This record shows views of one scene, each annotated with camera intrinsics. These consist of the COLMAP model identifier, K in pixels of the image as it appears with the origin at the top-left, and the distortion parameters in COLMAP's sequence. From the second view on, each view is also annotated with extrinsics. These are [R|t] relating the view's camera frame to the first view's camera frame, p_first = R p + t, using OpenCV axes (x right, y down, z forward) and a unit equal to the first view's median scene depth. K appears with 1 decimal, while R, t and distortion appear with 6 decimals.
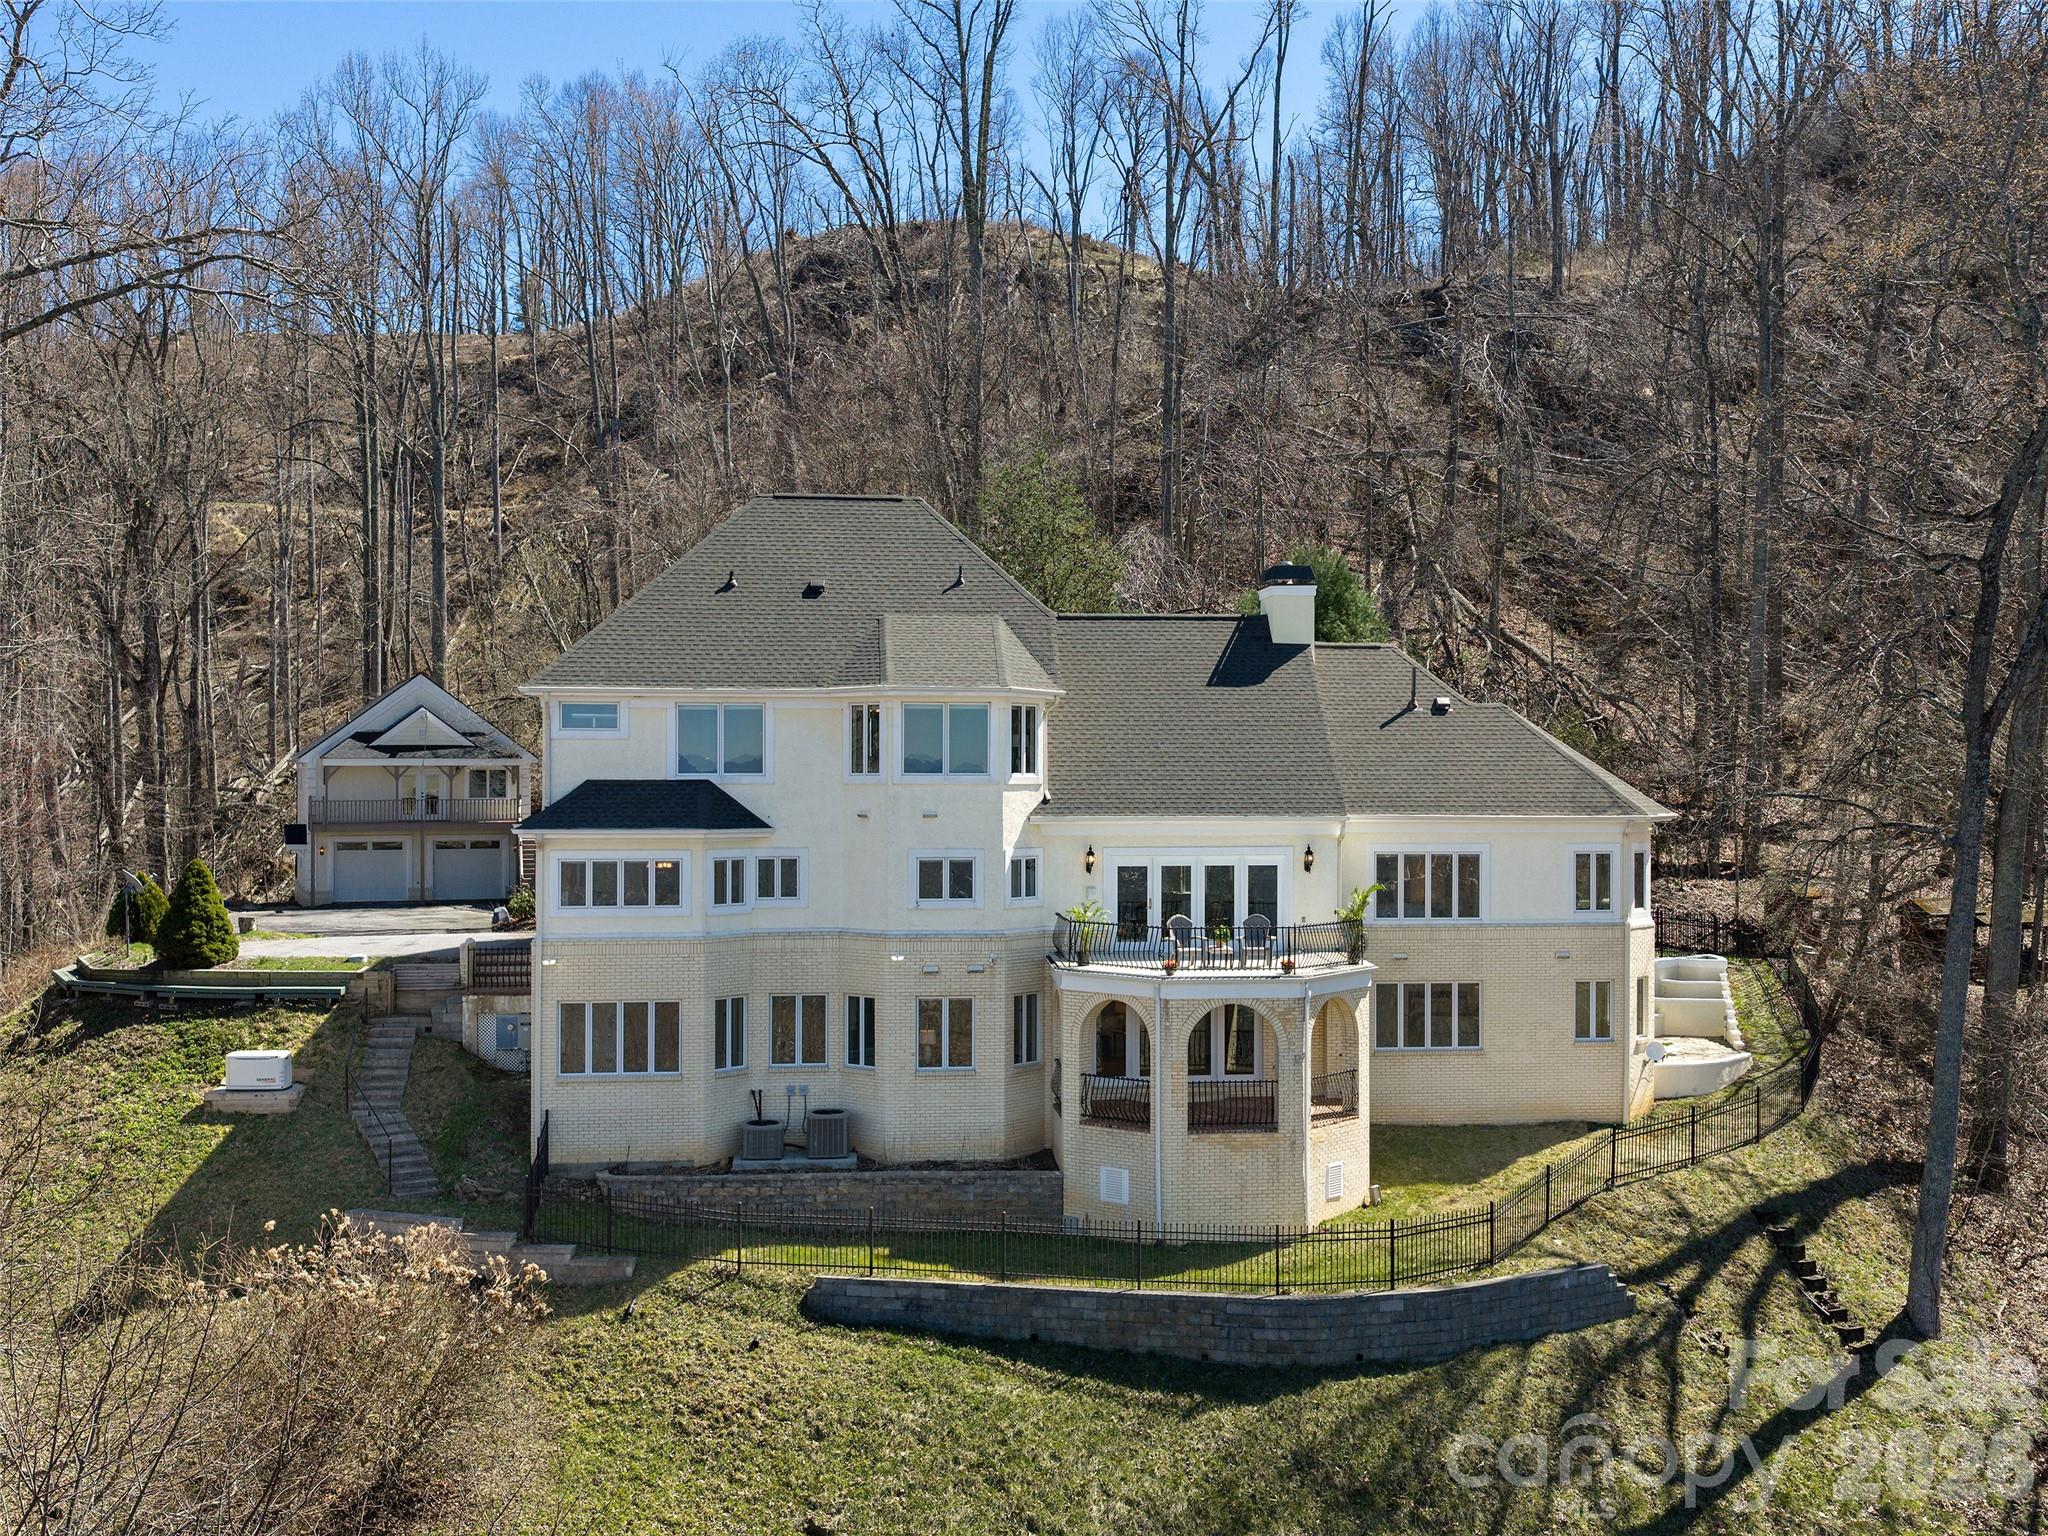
lens RADIAL K [[2250.0, 0, 1137.3], [0, 2250.0, 769.0], [0, 0, 1]] dist [0.010905, -0.031506]
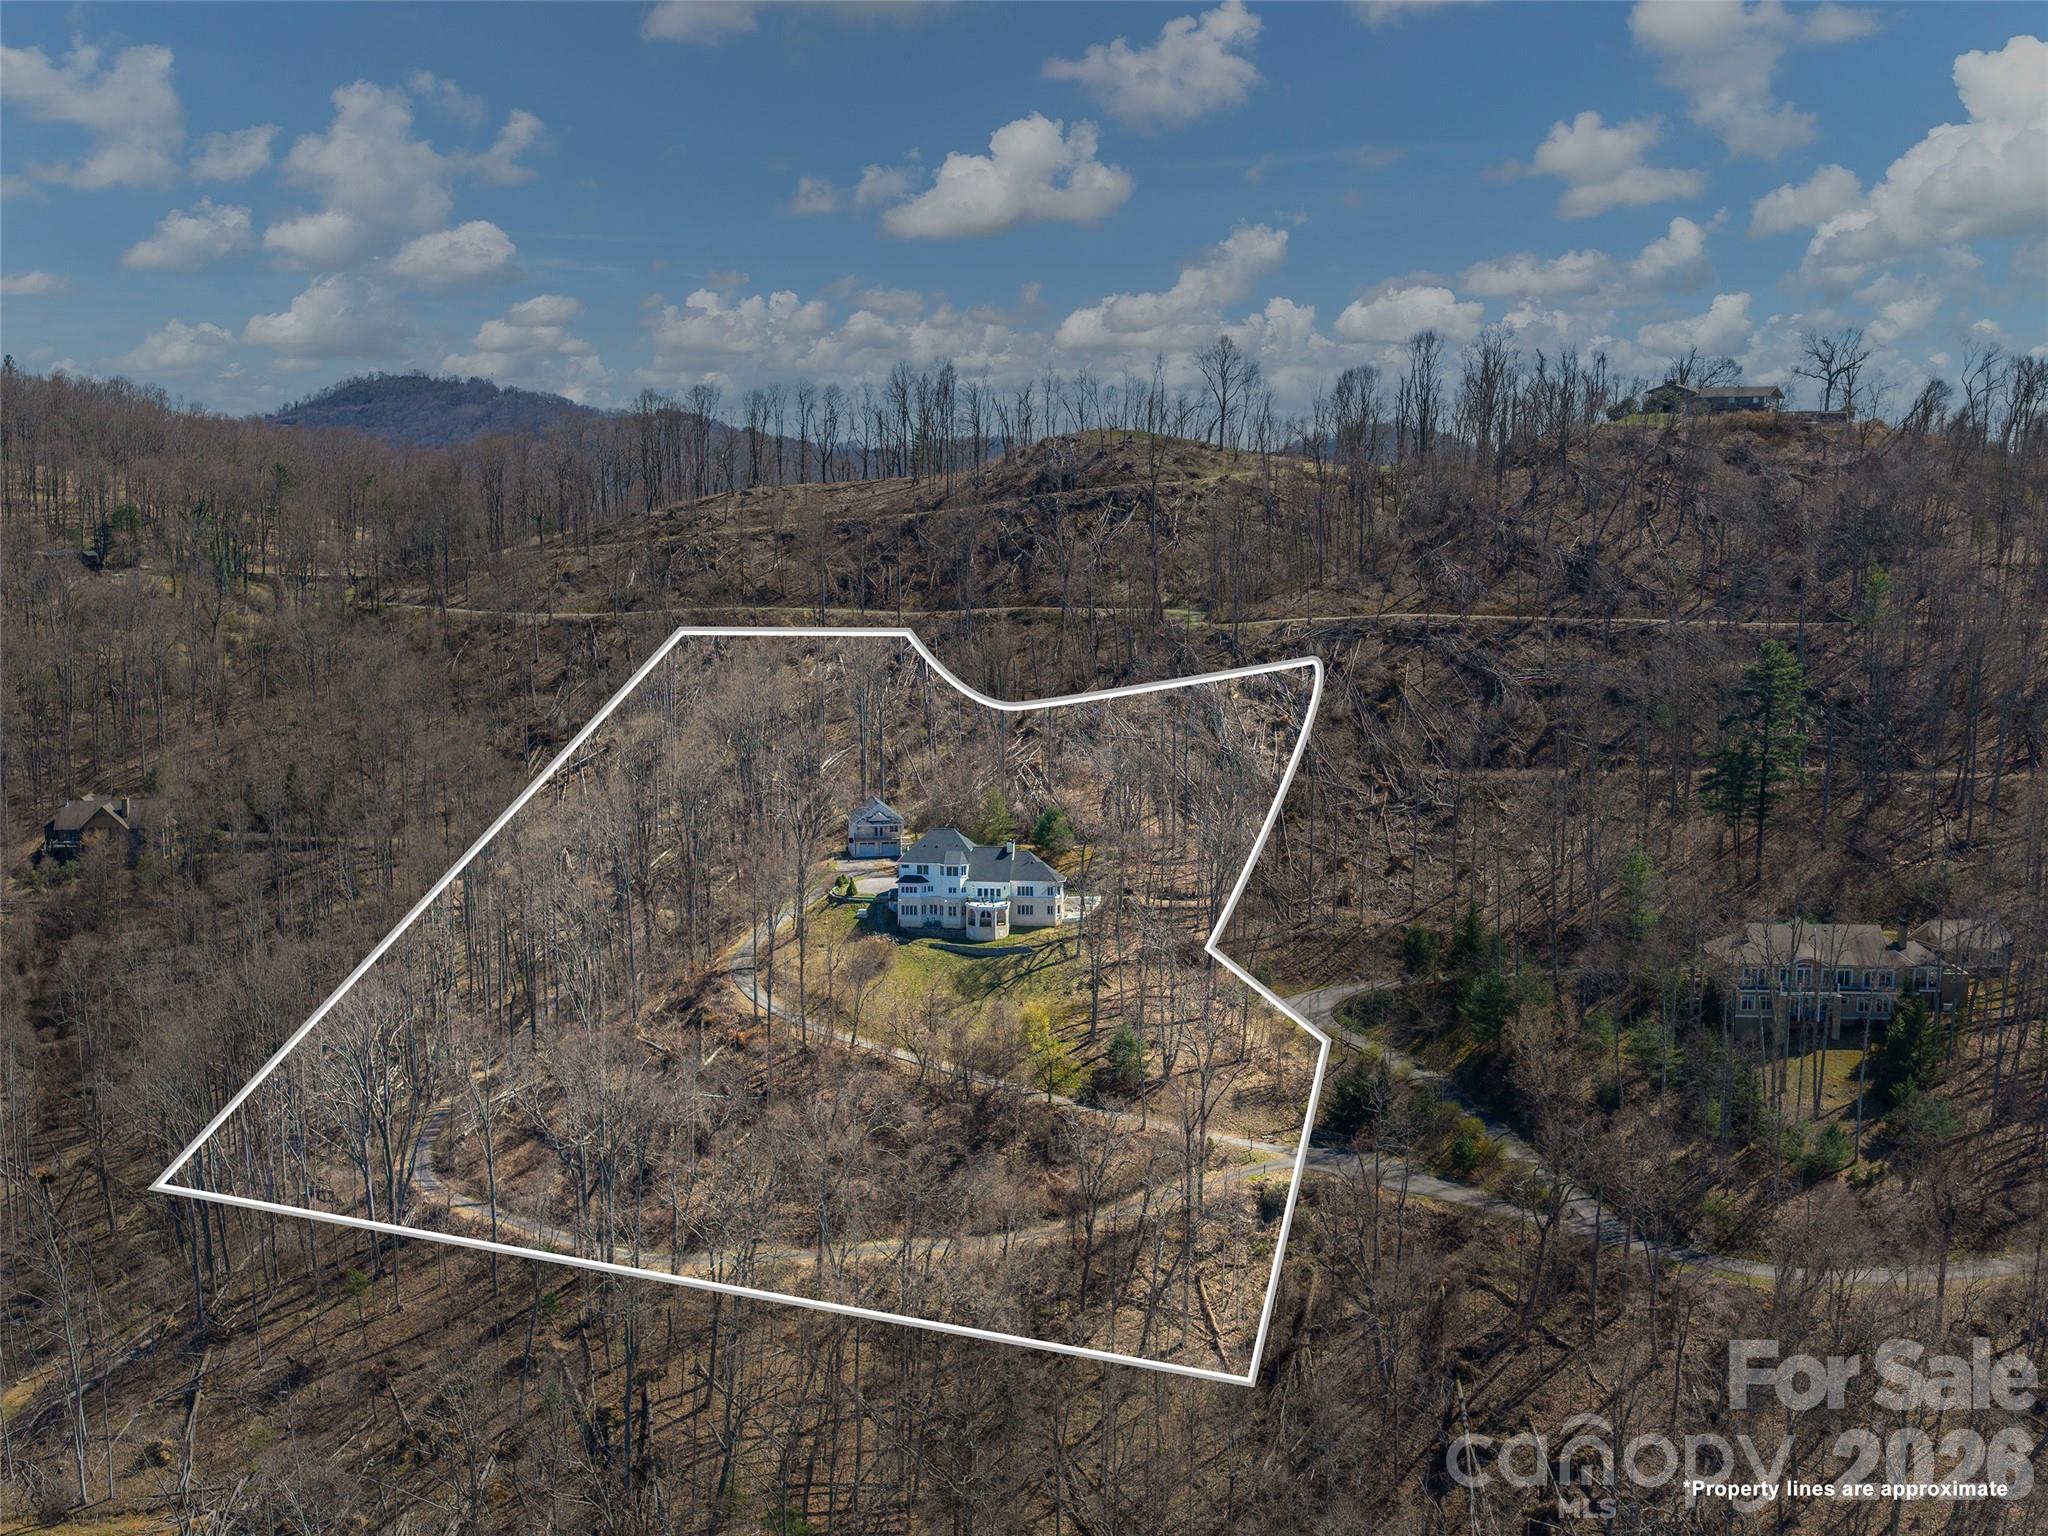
lens RADIAL K [[2250.0, 0, 1137.3], [0, 2250.0, 769.0], [0, 0, 1]] dist [0.010905, -0.031506]
pose [[0.983884, 0.030934, -0.176110, 1.783504], [-0.008318, 0.991773, 0.127737, -1.282771], [0.178612, -0.124213, 0.976048, -5.988505]]
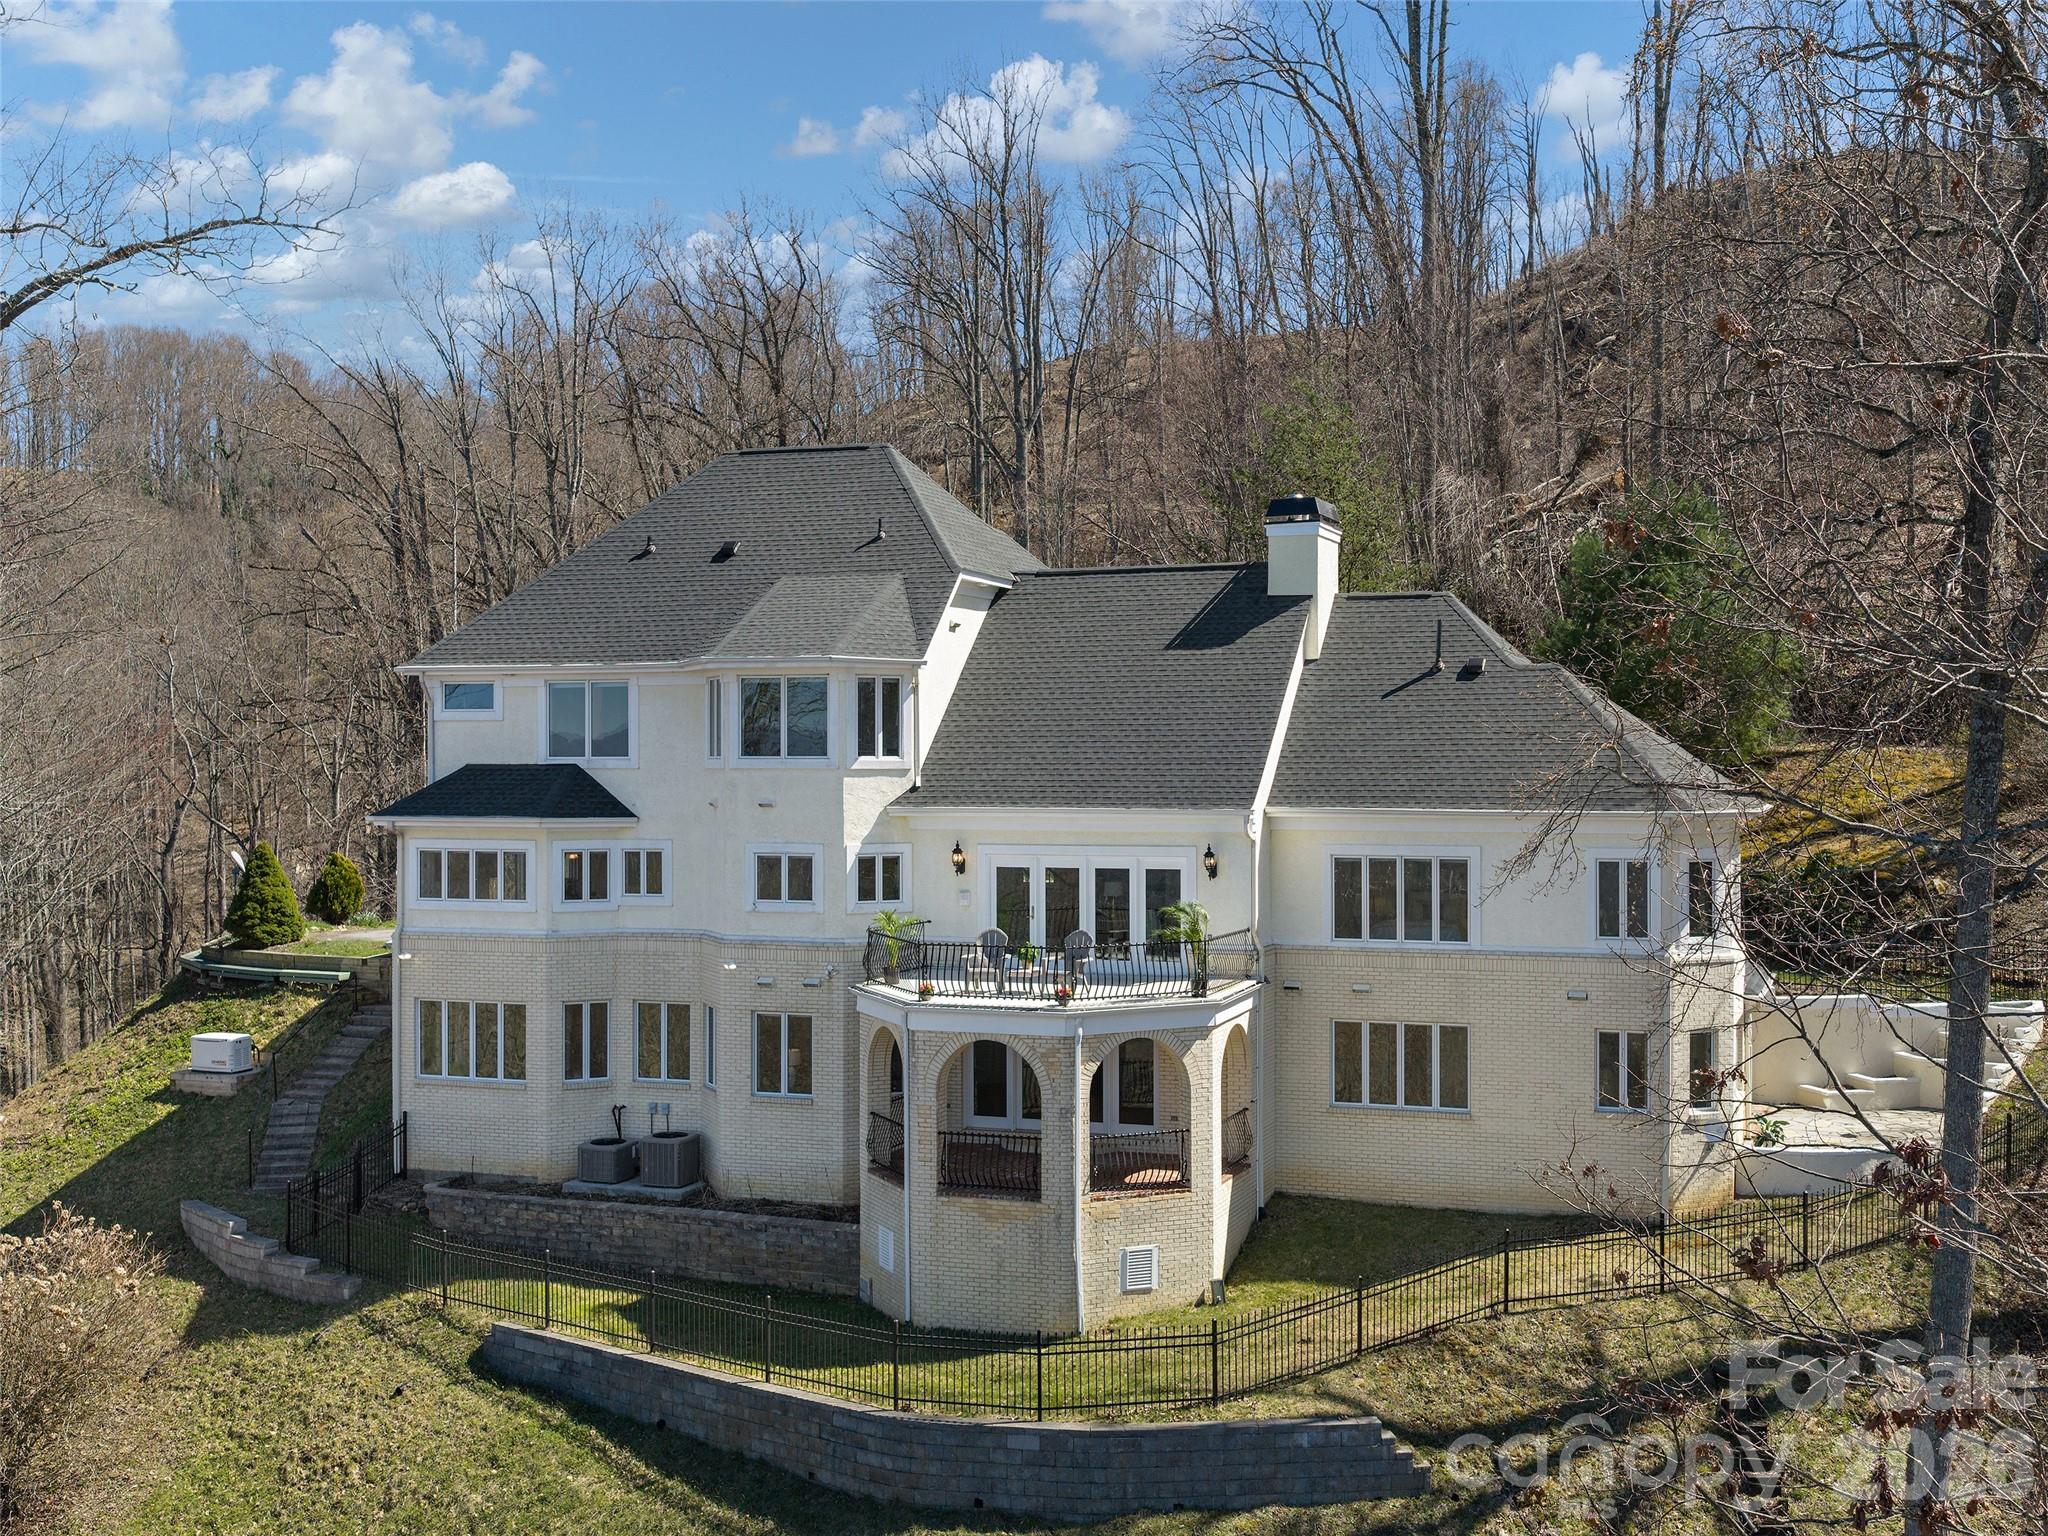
lens RADIAL K [[2250.0, 0, 1137.3], [0, 2250.0, 769.0], [0, 0, 1]] dist [0.010905, -0.031506]
pose [[0.896486, -0.000075, -0.443072, 0.423950], [0.003191, 0.999975, 0.006288, 0.001757], [0.443060, -0.007050, 0.896464, 0.279640]]
